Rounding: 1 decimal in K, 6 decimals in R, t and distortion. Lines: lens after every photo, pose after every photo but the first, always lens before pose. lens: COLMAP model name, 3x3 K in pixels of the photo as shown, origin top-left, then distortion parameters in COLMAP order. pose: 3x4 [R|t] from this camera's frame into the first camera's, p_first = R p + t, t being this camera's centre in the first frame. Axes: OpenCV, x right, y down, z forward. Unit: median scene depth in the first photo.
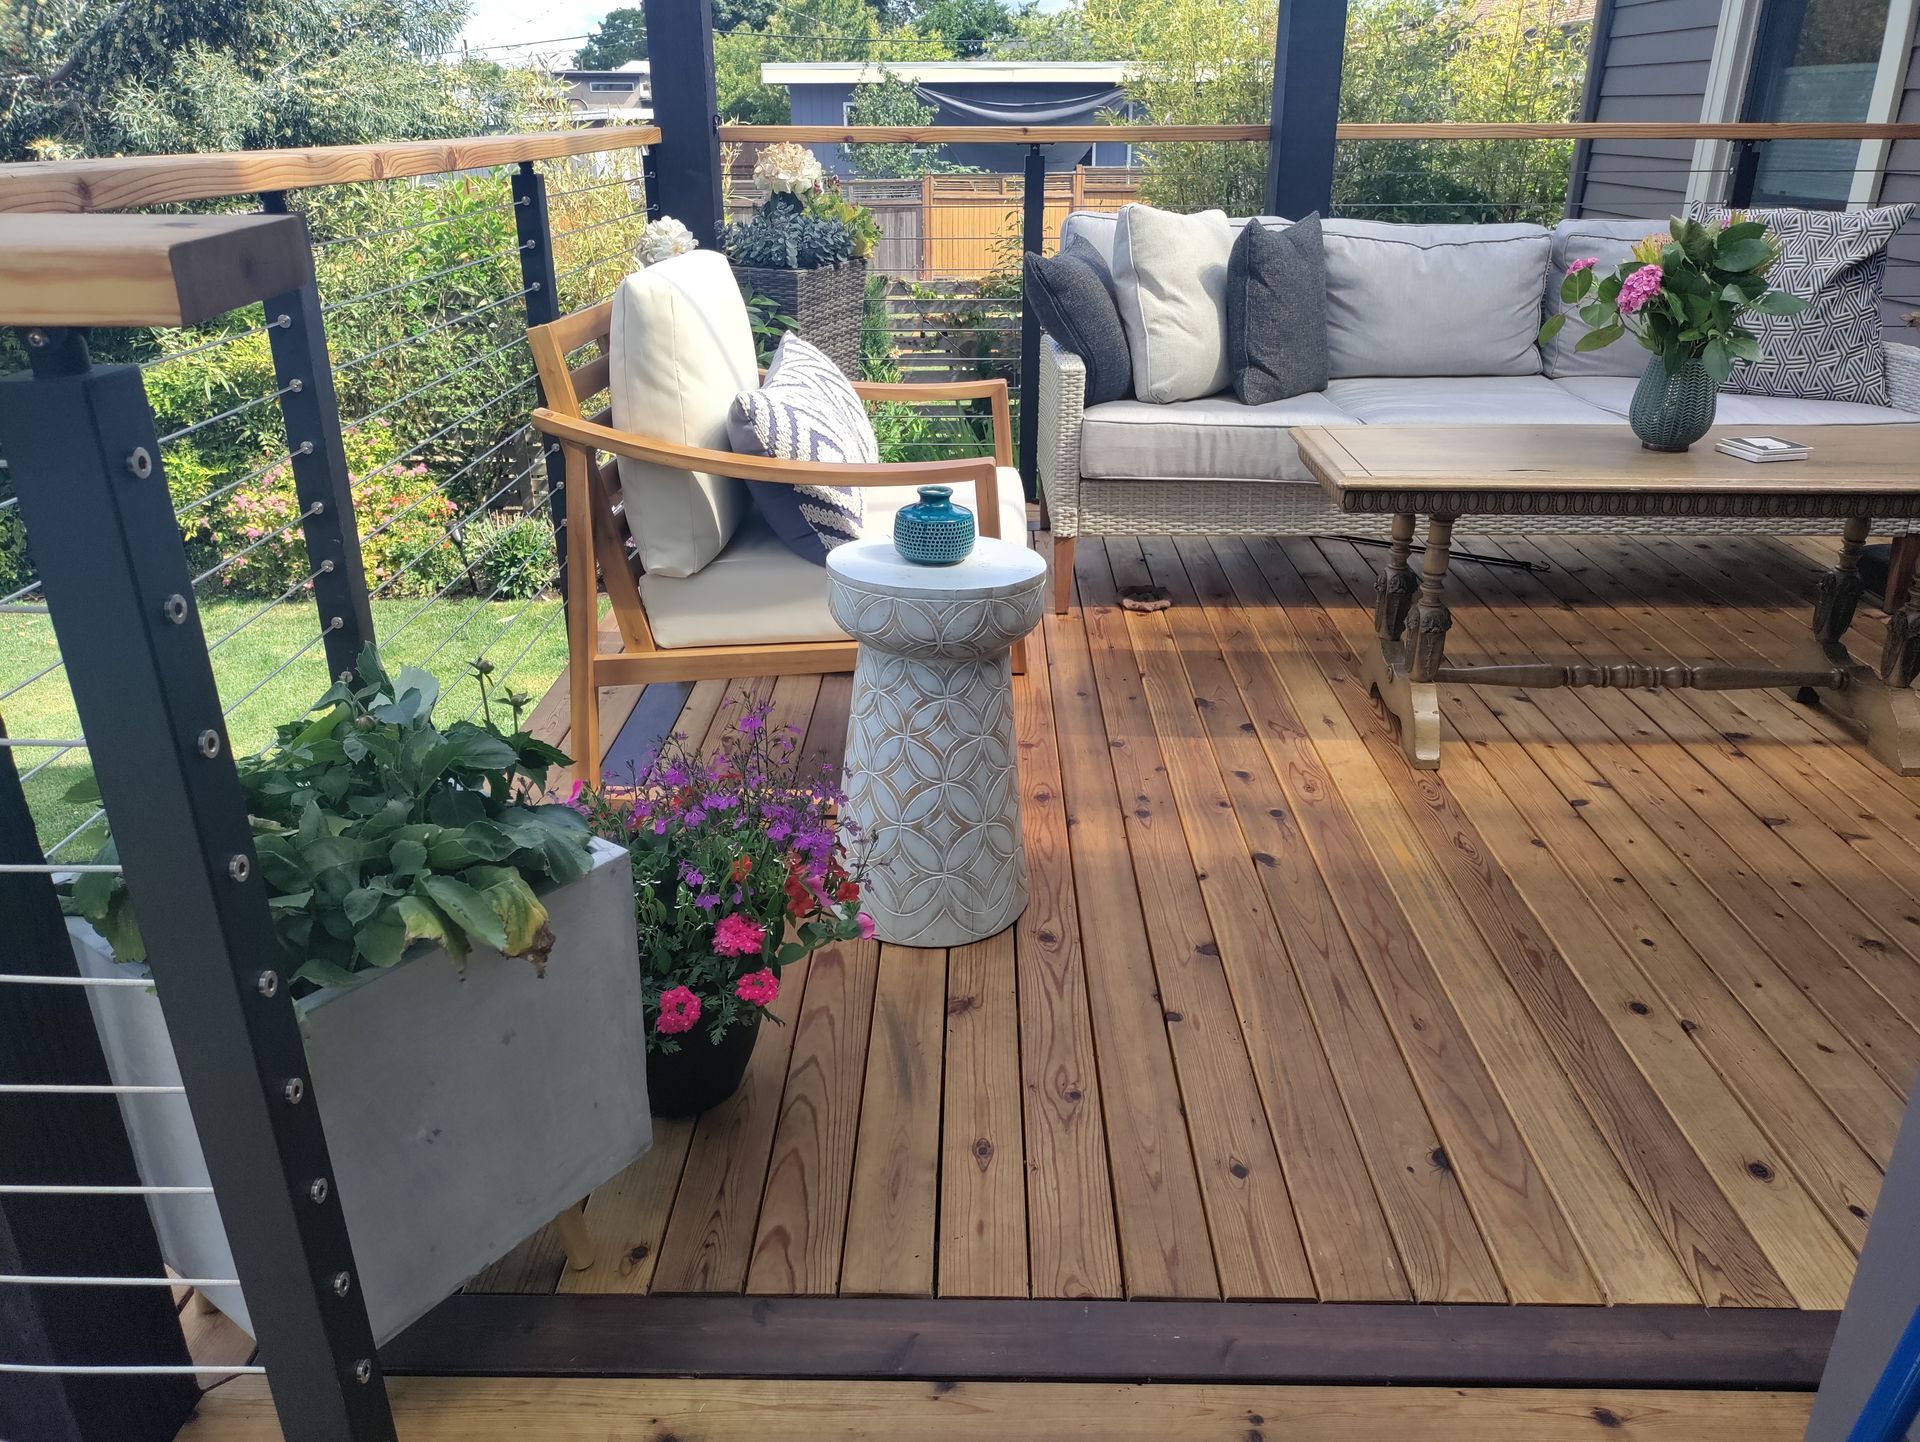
lens RADIAL K [[1414.5, 0, 951.3], [0, 1414.5, 731.9], [0, 0, 1]] dist [0.058993, -0.054092]
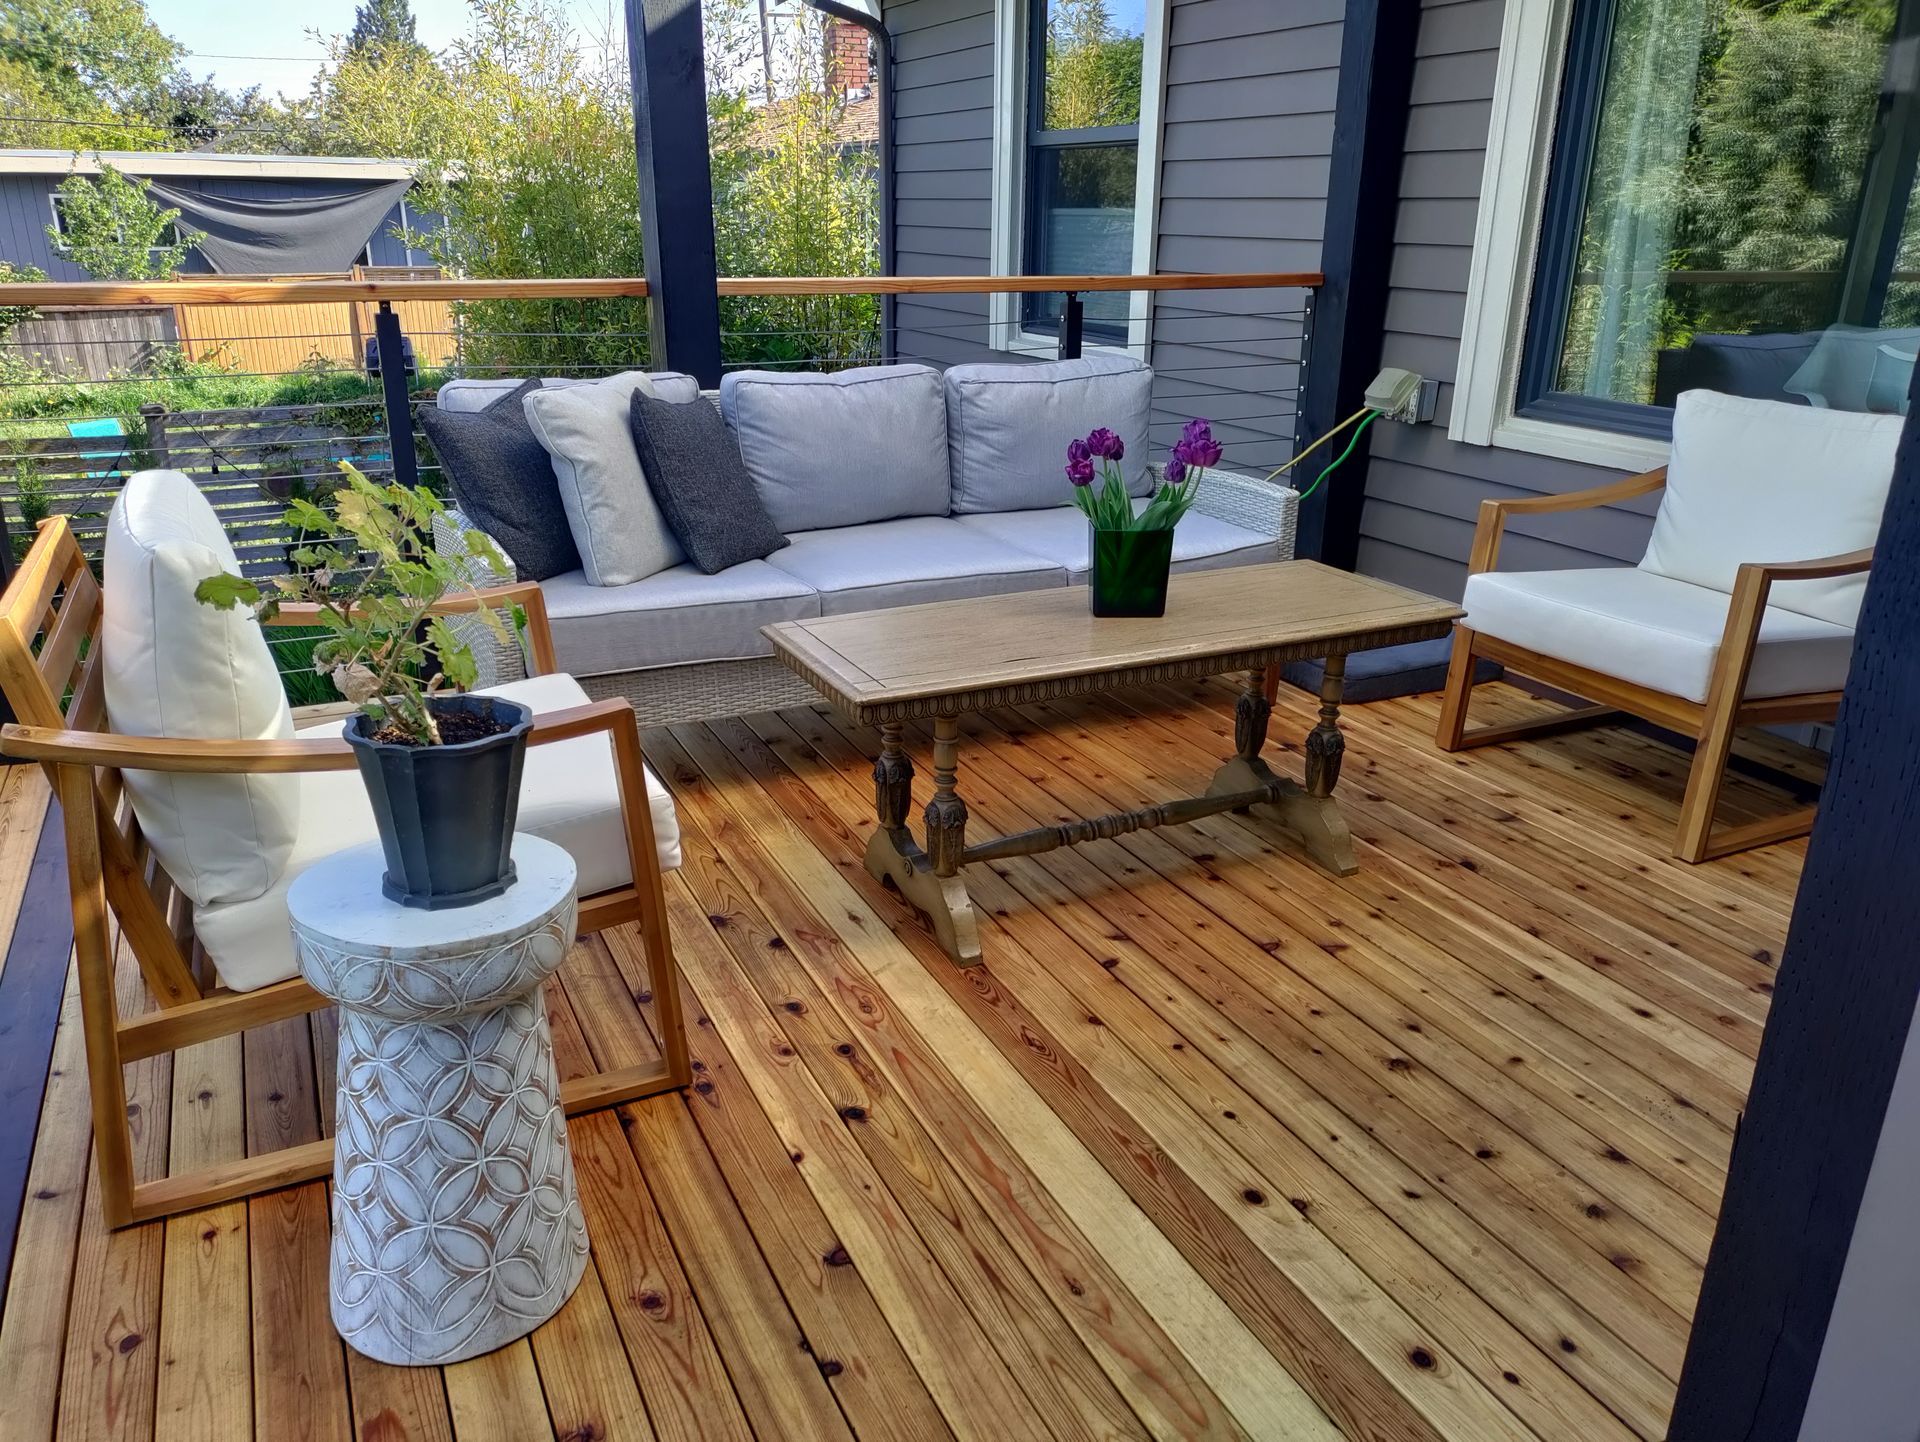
lens RADIAL K [[1414.5, 0, 950.9], [0, 1414.5, 724.4], [0, 0, 1]] dist [0.058993, -0.054092]
pose [[0.891782, -0.147323, 0.427810, -0.068695], [0.172182, 0.984867, -0.019765, -0.113940], [-0.418424, 0.091287, 0.903653, 0.110562]]
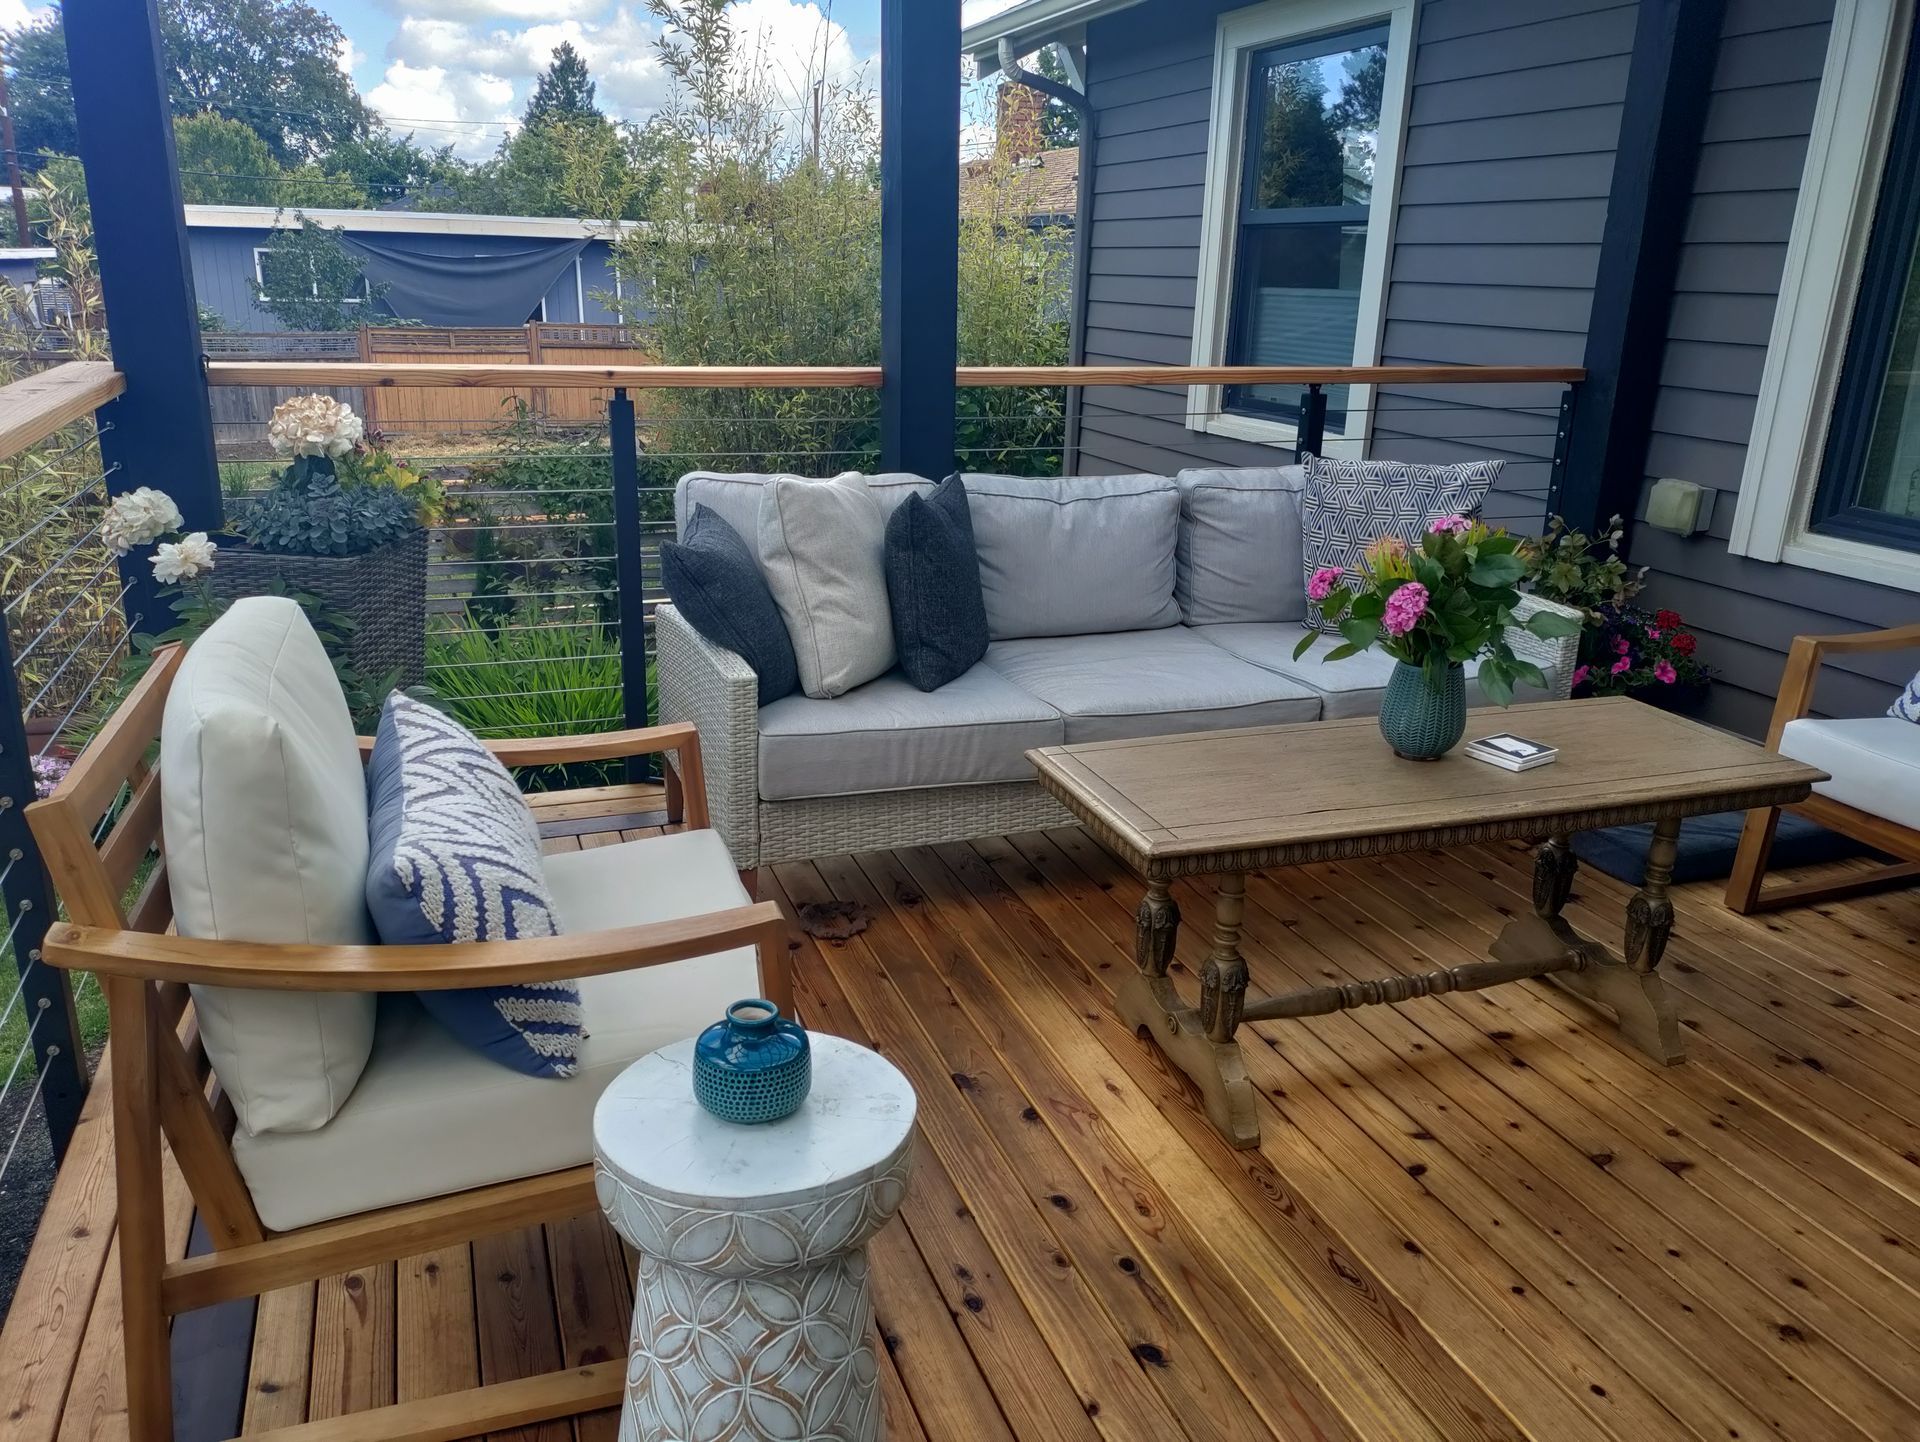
lens RADIAL K [[1414.5, 0, 947.3], [0, 1414.5, 719.1], [0, 0, 1]] dist [0.058993, -0.054092]
pose [[0.931329, -0.087618, 0.353482, -0.118003], [0.121185, 0.989873, -0.073929, -0.189767], [-0.343425, 0.111689, 0.932515, 0.229926]]
